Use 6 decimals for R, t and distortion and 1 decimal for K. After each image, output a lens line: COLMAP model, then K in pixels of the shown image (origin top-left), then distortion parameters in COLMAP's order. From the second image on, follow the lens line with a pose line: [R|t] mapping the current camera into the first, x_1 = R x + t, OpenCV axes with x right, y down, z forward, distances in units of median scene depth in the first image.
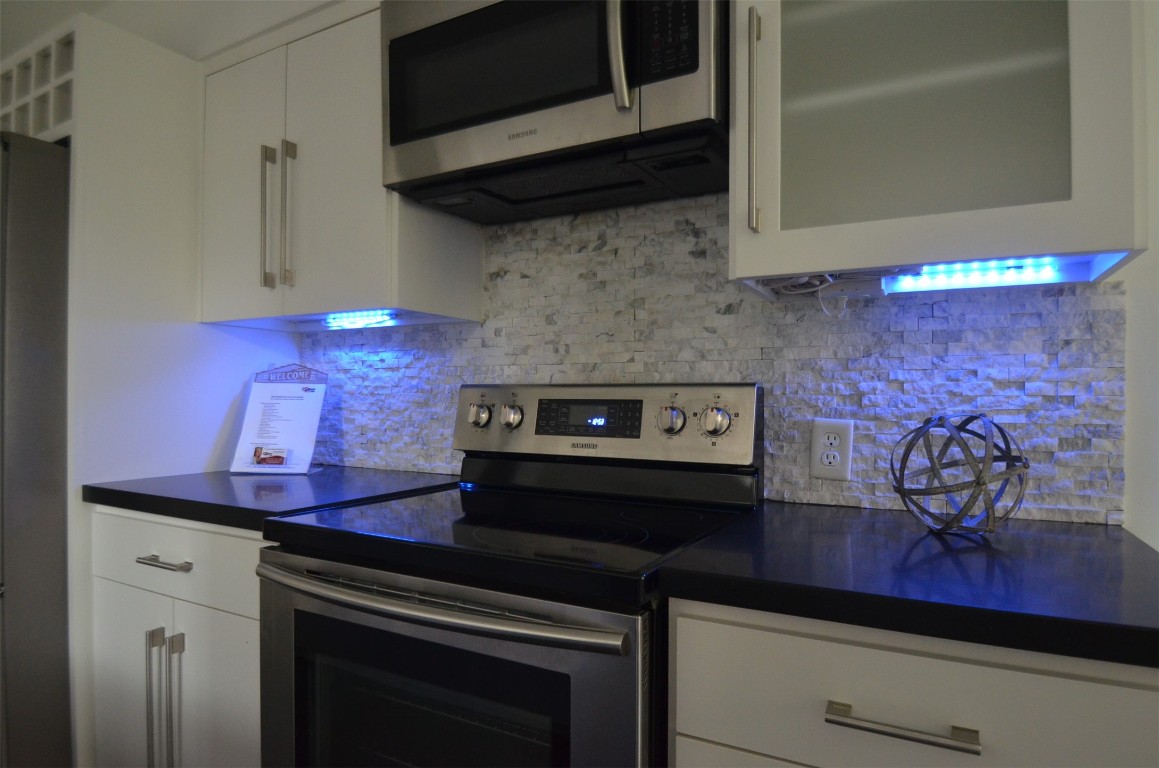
lens RADIAL K [[662.5, 0, 571.6], [0, 662.5, 399.2], [0, 0, 1]] dist [-0.025256, -0.000124]
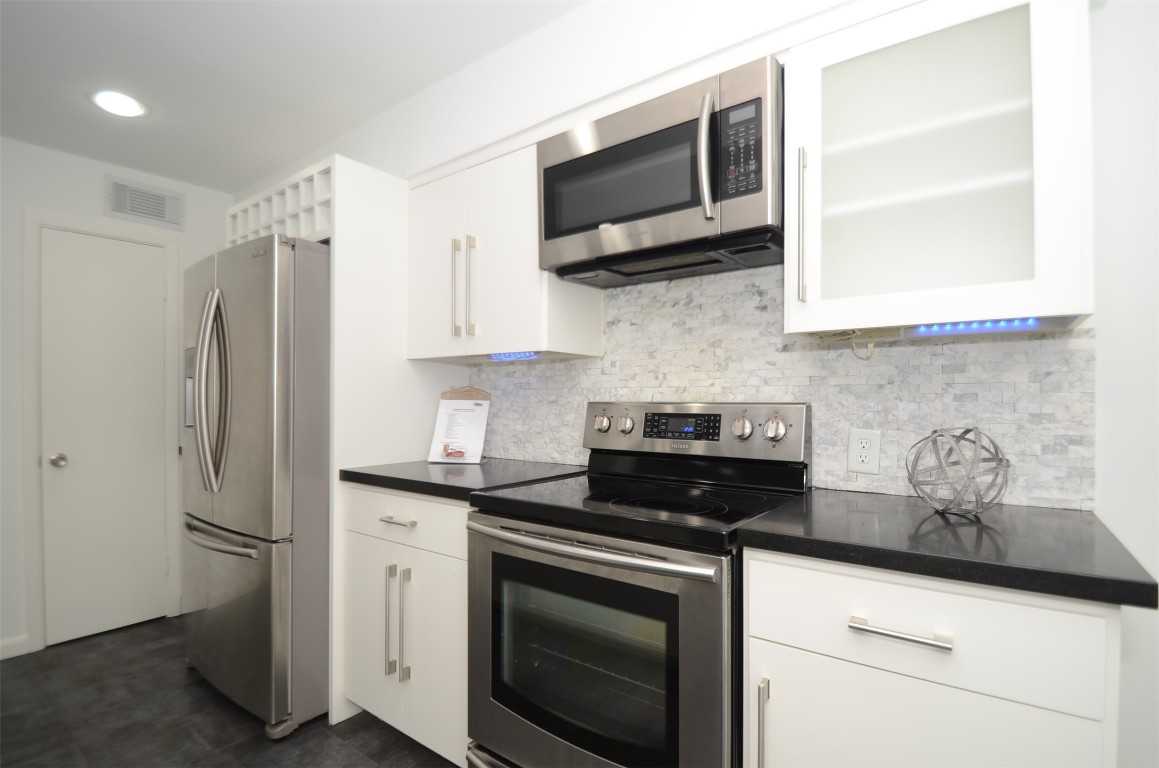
lens RADIAL K [[550.7, 0, 573.6], [0, 550.7, 399.7], [0, 0, 1]] dist [0.008271, -0.017539]
pose [[0.990396, -0.002771, -0.138232, -0.039297], [0.001966, 0.999980, -0.005961, -0.022192], [0.138246, 0.005632, 0.990382, -0.193233]]
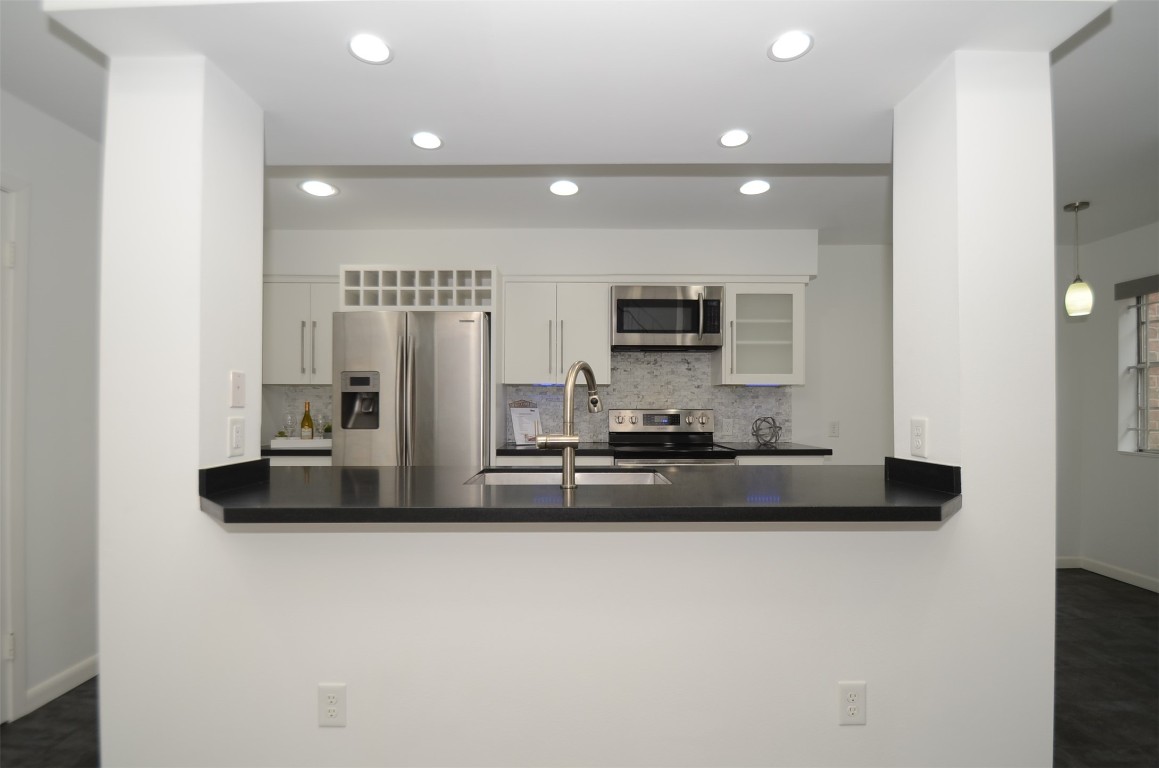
lens RADIAL K [[550.7, 0, 573.6], [0, 550.7, 399.7], [0, 0, 1]] dist [0.008271, -0.017539]
pose [[0.870388, 0.000834, 0.492366, -1.638840], [0.004719, 0.999938, -0.010036, -0.043204], [-0.492344, 0.011059, 0.870331, -1.092164]]
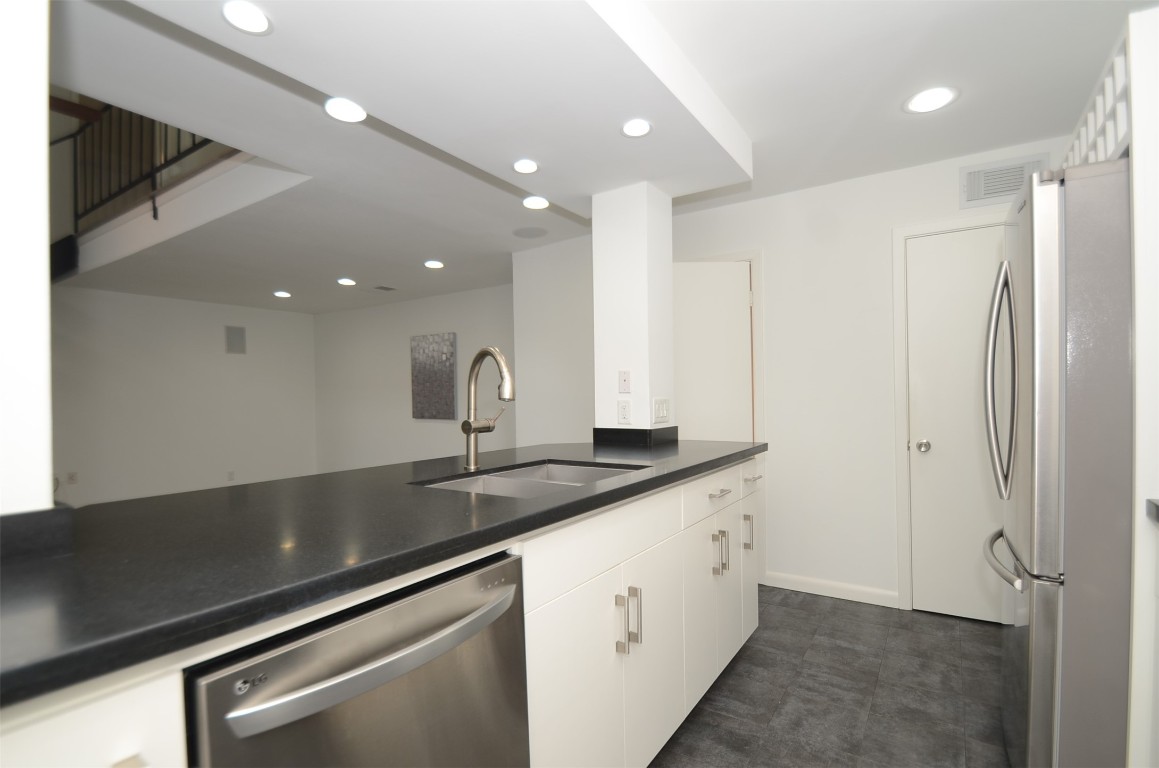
lens RADIAL K [[550.7, 0, 573.6], [0, 550.7, 399.7], [0, 0, 1]] dist [0.008271, -0.017539]
pose [[-0.079011, 0.007796, -0.996843, 0.127611], [0.007212, 0.999948, 0.007249, -0.029882], [0.996848, -0.006616, -0.079063, 0.230077]]
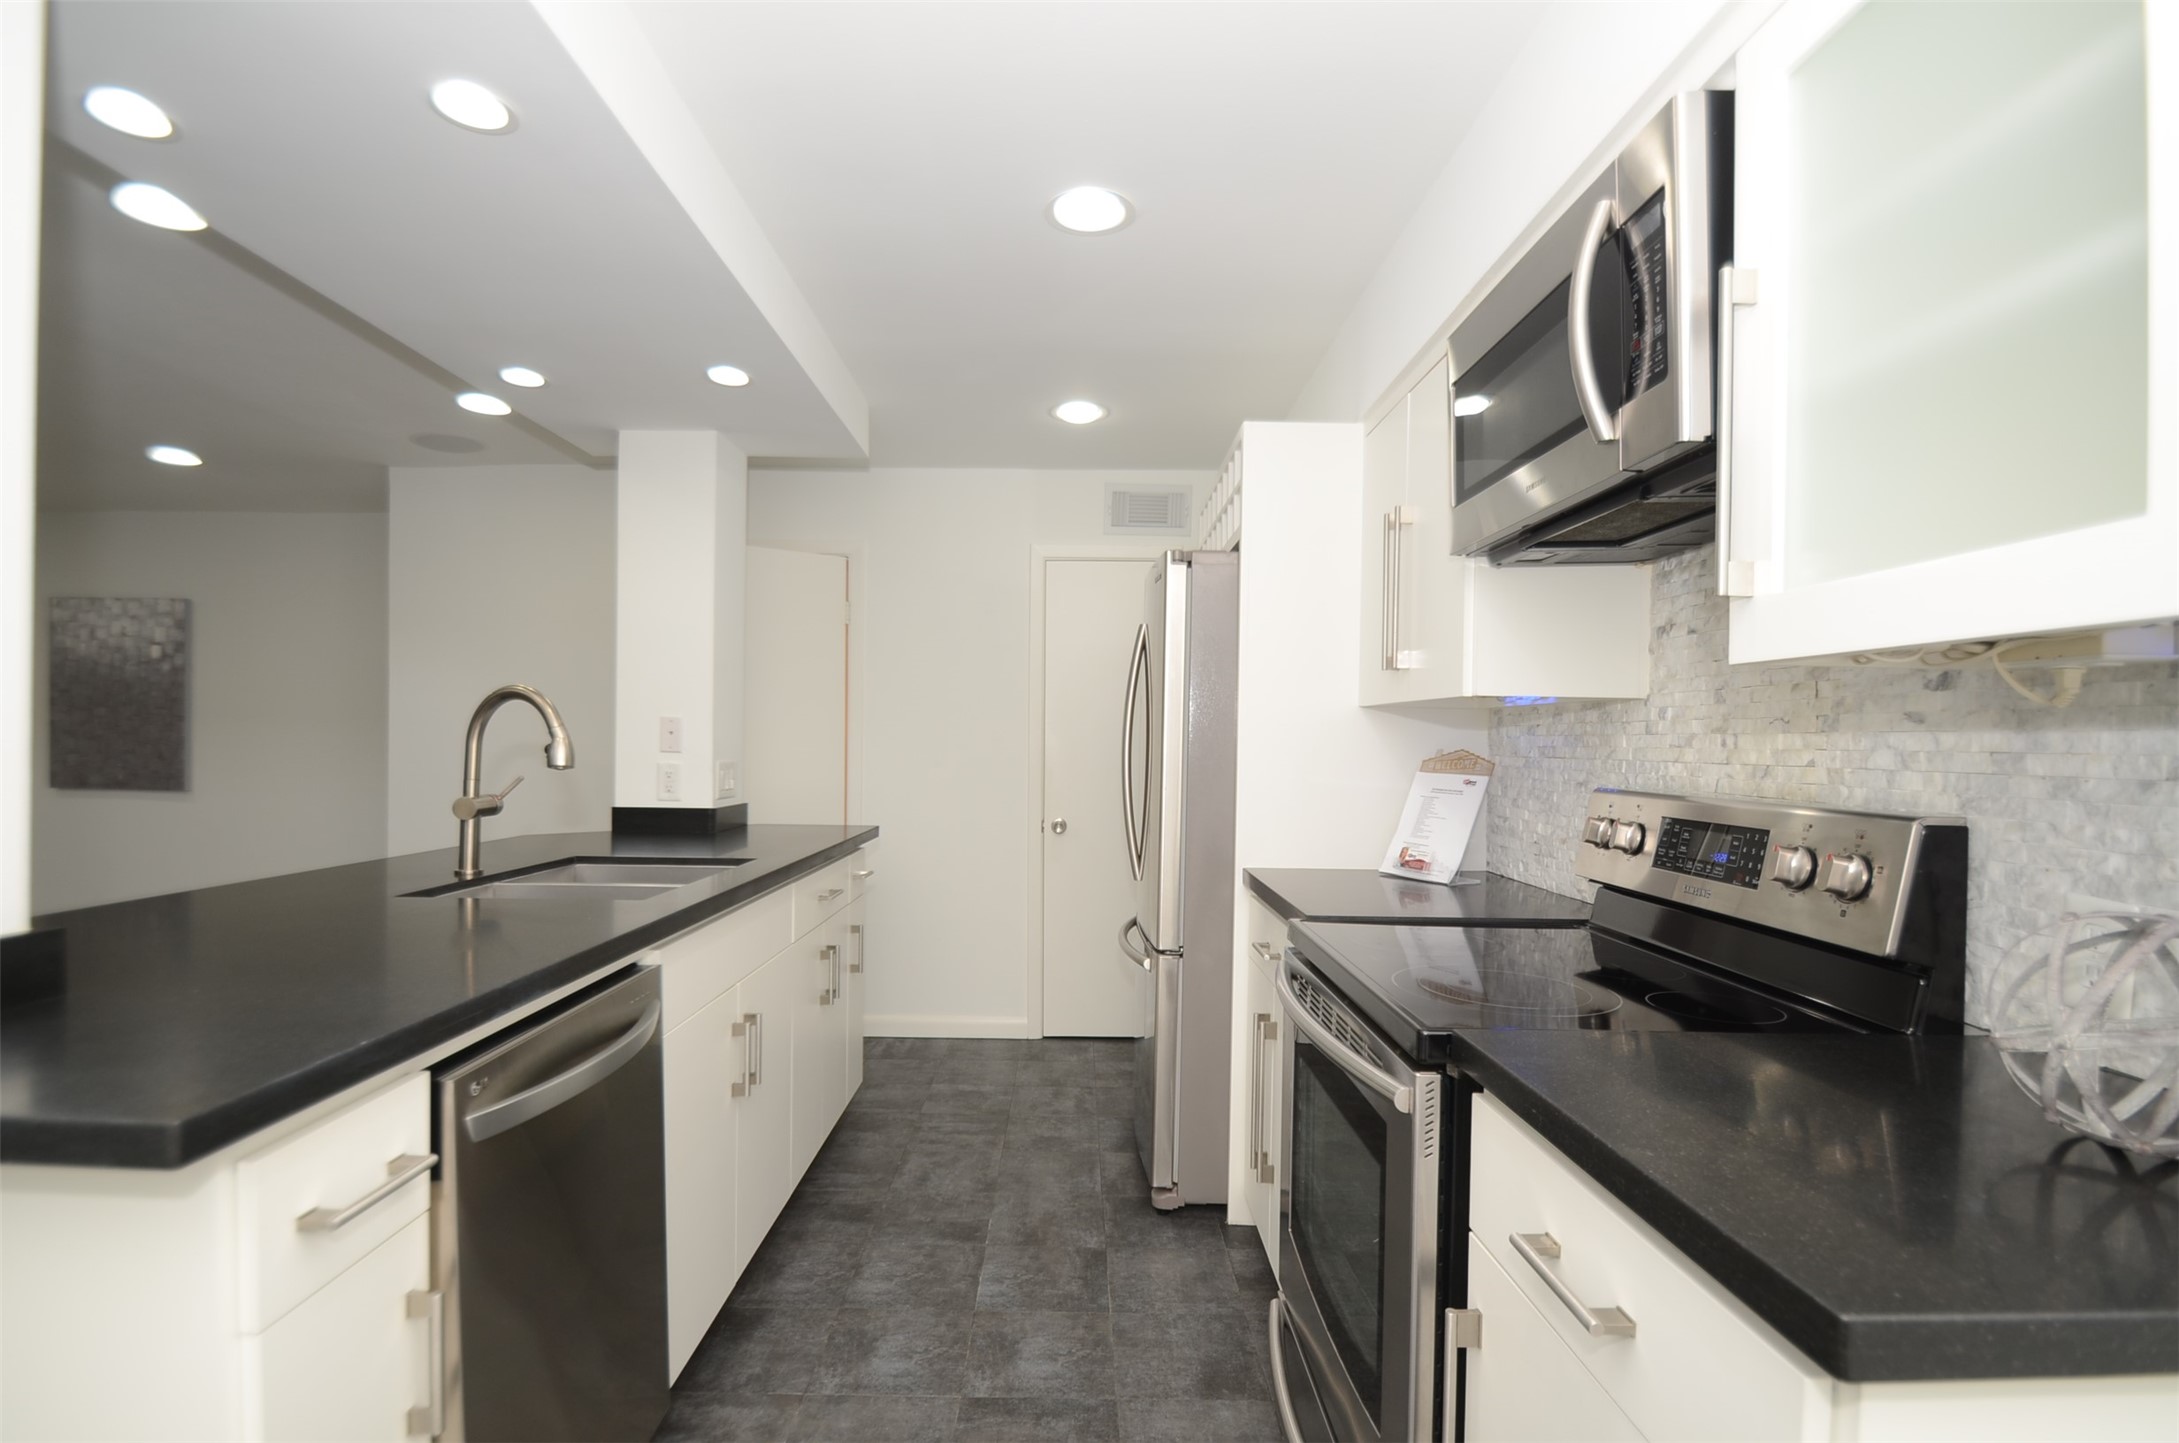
lens RADIAL K [[1035.3, 0, 1078.5], [0, 1035.3, 751.1], [0, 0, 1]] dist [0.008271, -0.017539]
pose [[0.494424, 0.012718, -0.869128, 0.614586], [-0.018981, 0.999812, 0.003833, -0.063608], [0.869013, 0.014602, 0.494573, -0.071299]]
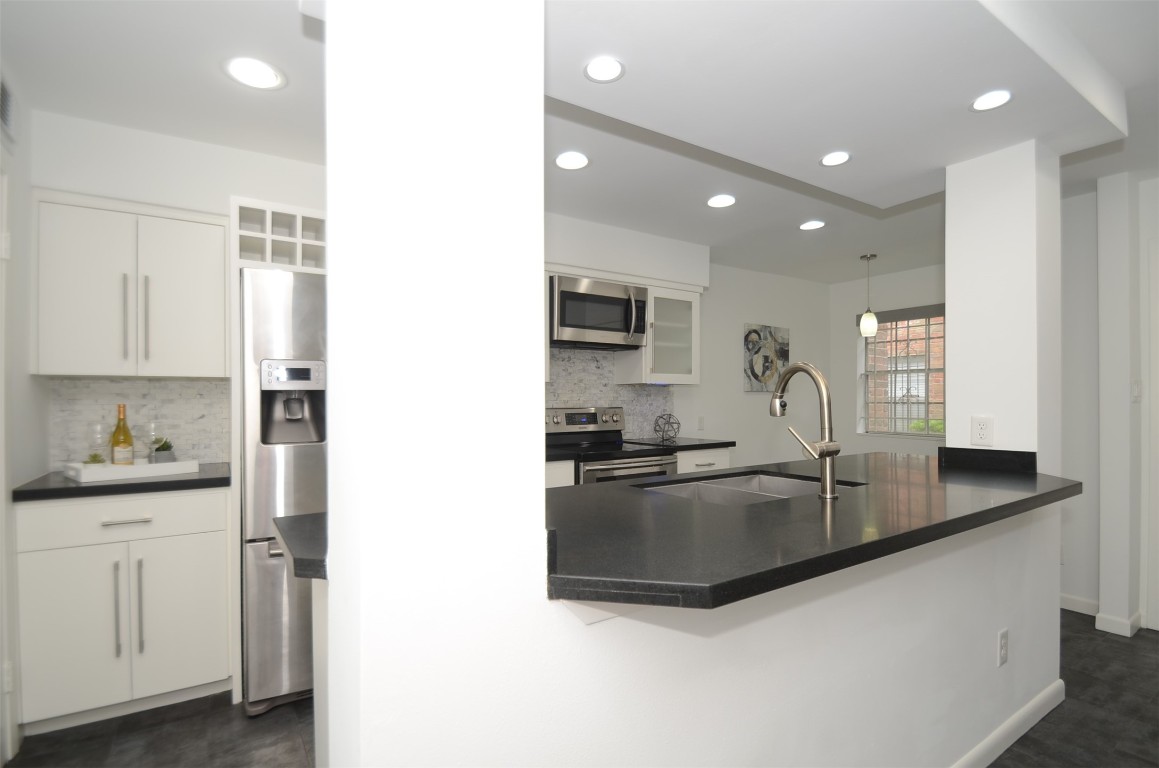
lens RADIAL K [[550.7, 0, 573.6], [0, 550.7, 399.7], [0, 0, 1]] dist [0.008271, -0.017539]
pose [[0.459350, -0.008092, 0.888219, -2.262831], [0.009503, 0.999946, 0.004195, -0.071820], [-0.888205, 0.006513, 0.459402, -0.147007]]
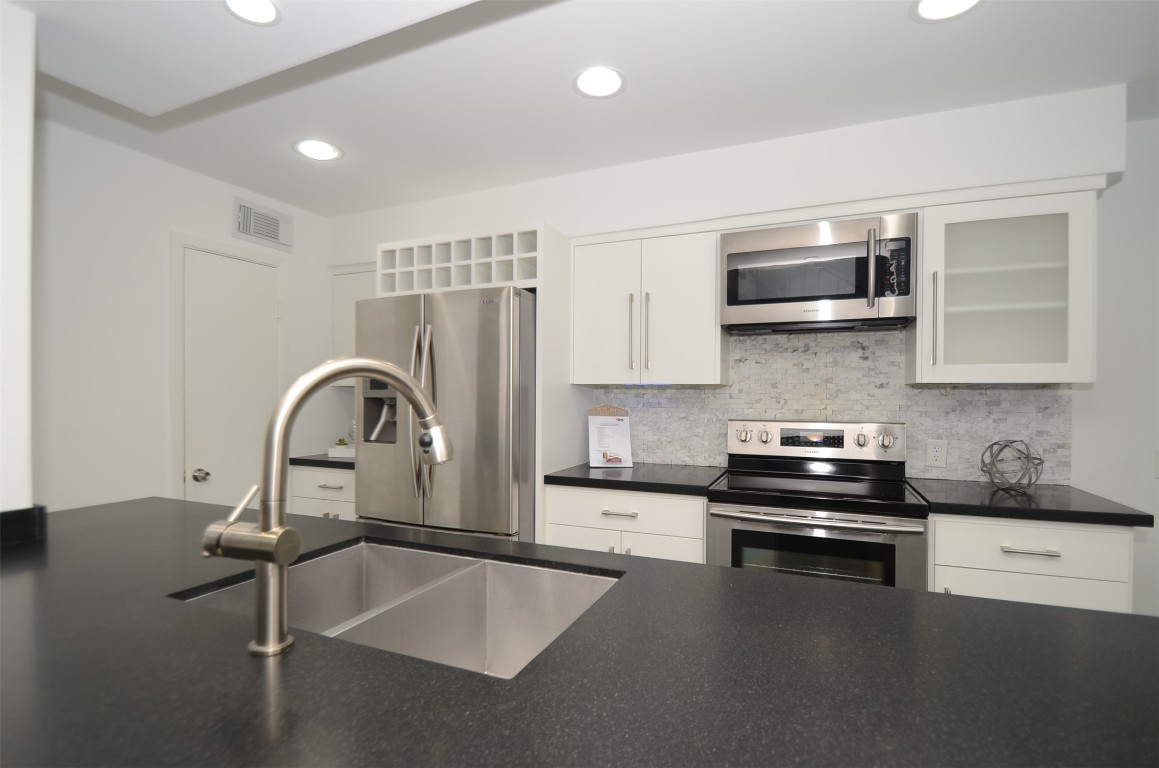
lens RADIAL K [[550.7, 0, 573.6], [0, 550.7, 399.7], [0, 0, 1]] dist [0.008271, -0.017539]
pose [[0.995315, -0.001467, 0.096679, -0.864431], [0.001044, 0.999990, 0.004426, -0.097893], [-0.096684, -0.004305, 0.995306, -0.614155]]
